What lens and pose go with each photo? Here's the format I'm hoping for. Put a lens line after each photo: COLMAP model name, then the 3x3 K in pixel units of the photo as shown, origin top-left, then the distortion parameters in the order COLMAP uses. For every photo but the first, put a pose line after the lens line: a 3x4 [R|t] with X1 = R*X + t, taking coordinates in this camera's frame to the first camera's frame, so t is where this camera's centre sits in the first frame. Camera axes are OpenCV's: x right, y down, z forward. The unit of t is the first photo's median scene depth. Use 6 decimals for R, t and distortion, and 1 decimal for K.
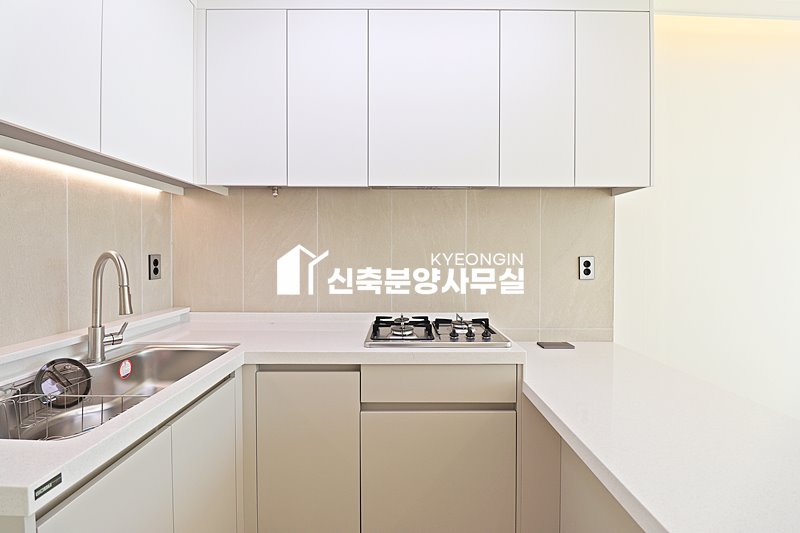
lens RADIAL K [[373.4, 0, 400.1], [0, 373.4, 257.9], [0, 0, 1]] dist [0.004323, -0.014541]
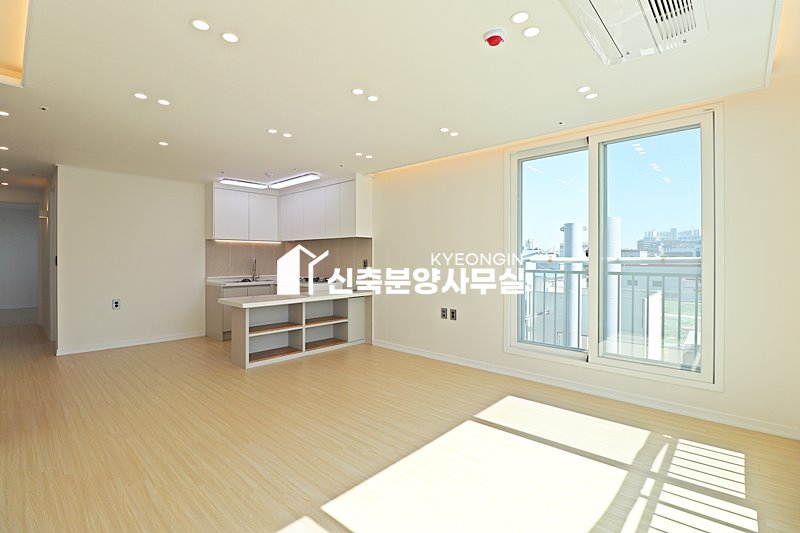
lens RADIAL K [[369.6, 0, 399.4], [0, 369.6, 257.8], [0, 0, 1]] dist [0.000967, -0.014256]
pose [[0.733006, -0.002602, -0.680217, 2.900418], [-0.006992, 0.999911, -0.011359, 0.012989], [0.680186, 0.013082, 0.732923, -0.945160]]
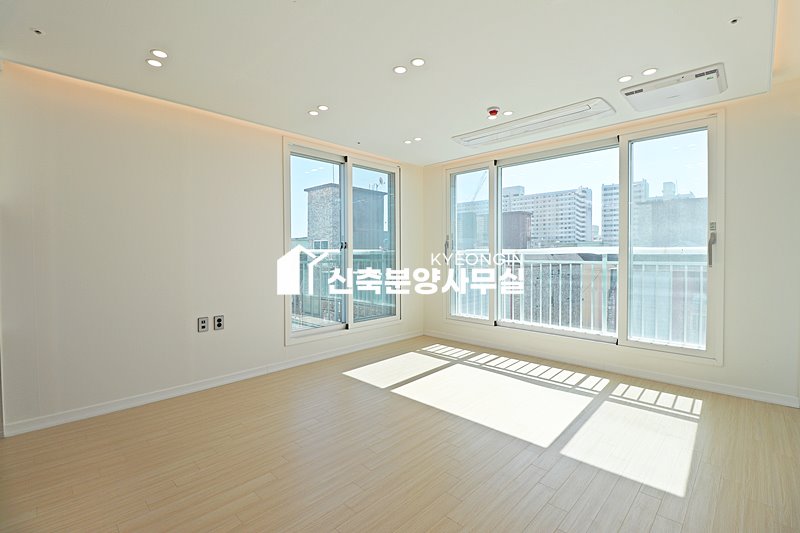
lens RADIAL K [[369.6, 0, 399.4], [0, 369.6, 257.8], [0, 0, 1]] dist [0.000967, -0.014256]
pose [[0.701019, -0.013350, 0.713018, 0.739135], [0.011894, 0.999905, 0.007028, 0.028122], [-0.713044, 0.003554, 0.701111, -0.871892]]
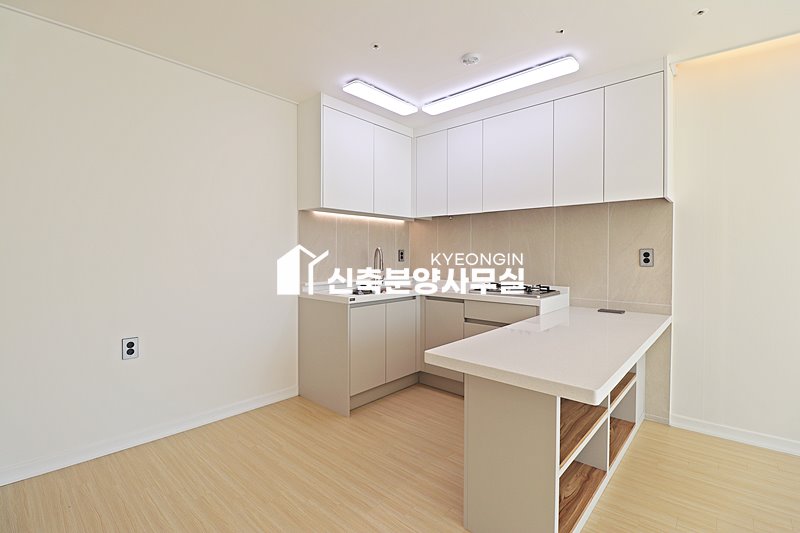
lens RADIAL K [[369.6, 0, 399.4], [0, 369.6, 257.8], [0, 0, 1]] dist [0.000967, -0.014256]
pose [[0.744517, 0.005966, -0.667577, 0.825237], [-0.009767, 0.999950, -0.001957, 0.043815], [0.667532, 0.007977, 0.744538, -0.658273]]
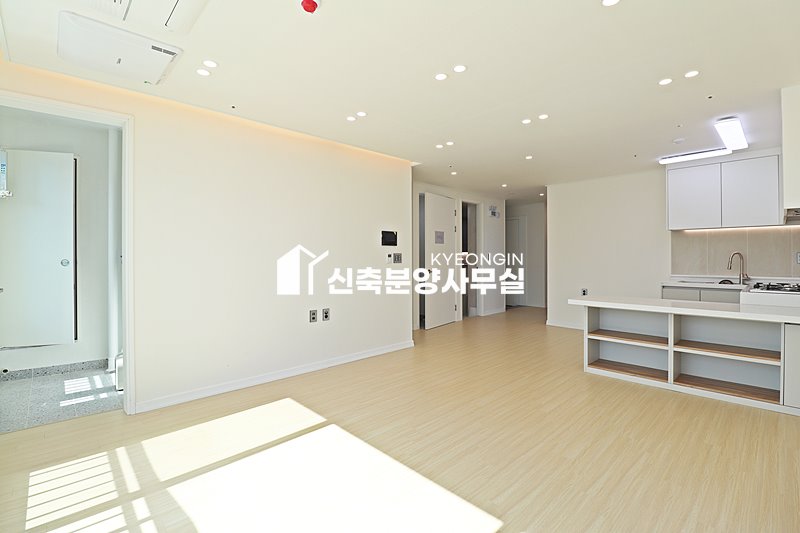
lens RADIAL K [[369.6, 0, 399.4], [0, 369.6, 257.8], [0, 0, 1]] dist [0.000967, -0.014256]
pose [[-0.726594, 0.004474, -0.687052, 2.870593], [-0.004350, 0.999929, 0.011111, 0.009691], [0.687053, 0.011062, -0.726523, 0.967617]]
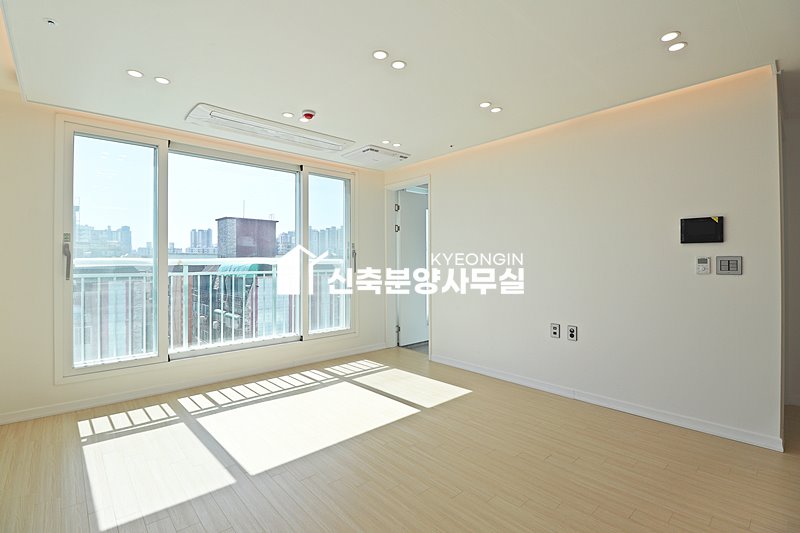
lens RADIAL K [[373.4, 0, 400.1], [0, 373.4, 257.9], [0, 0, 1]] dist [0.004323, -0.014541]
pose [[-0.667410, 0.007975, 0.744648, 0.783628], [0.009151, 0.999955, -0.002508, 0.005870], [-0.744634, 0.005140, -0.667453, 0.905811]]
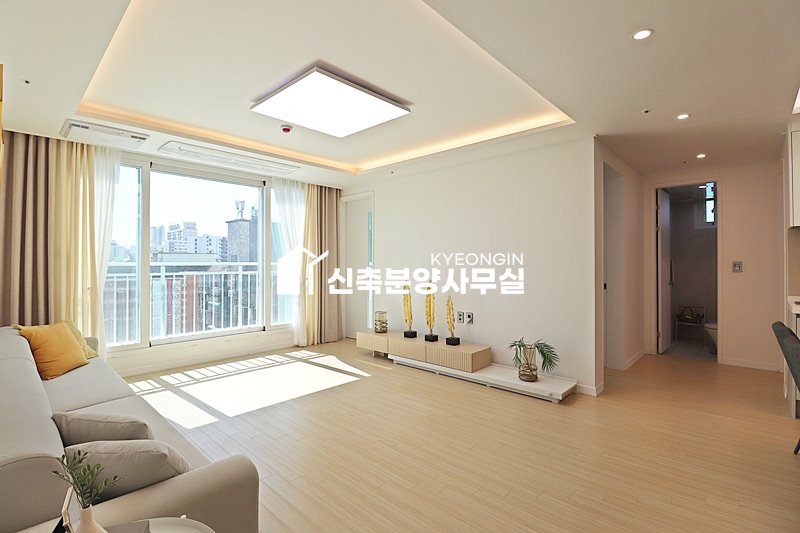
lens RADIAL K [[373.4, 0, 400.1], [0, 373.4, 257.9], [0, 0, 1]] dist [0.004323, -0.014541]
pose [[-0.732466, 0.005710, 0.680779, 0.291220], [0.007506, 0.999972, -0.000311, -0.013712], [-0.680762, 0.004882, -0.732489, 1.162011]]
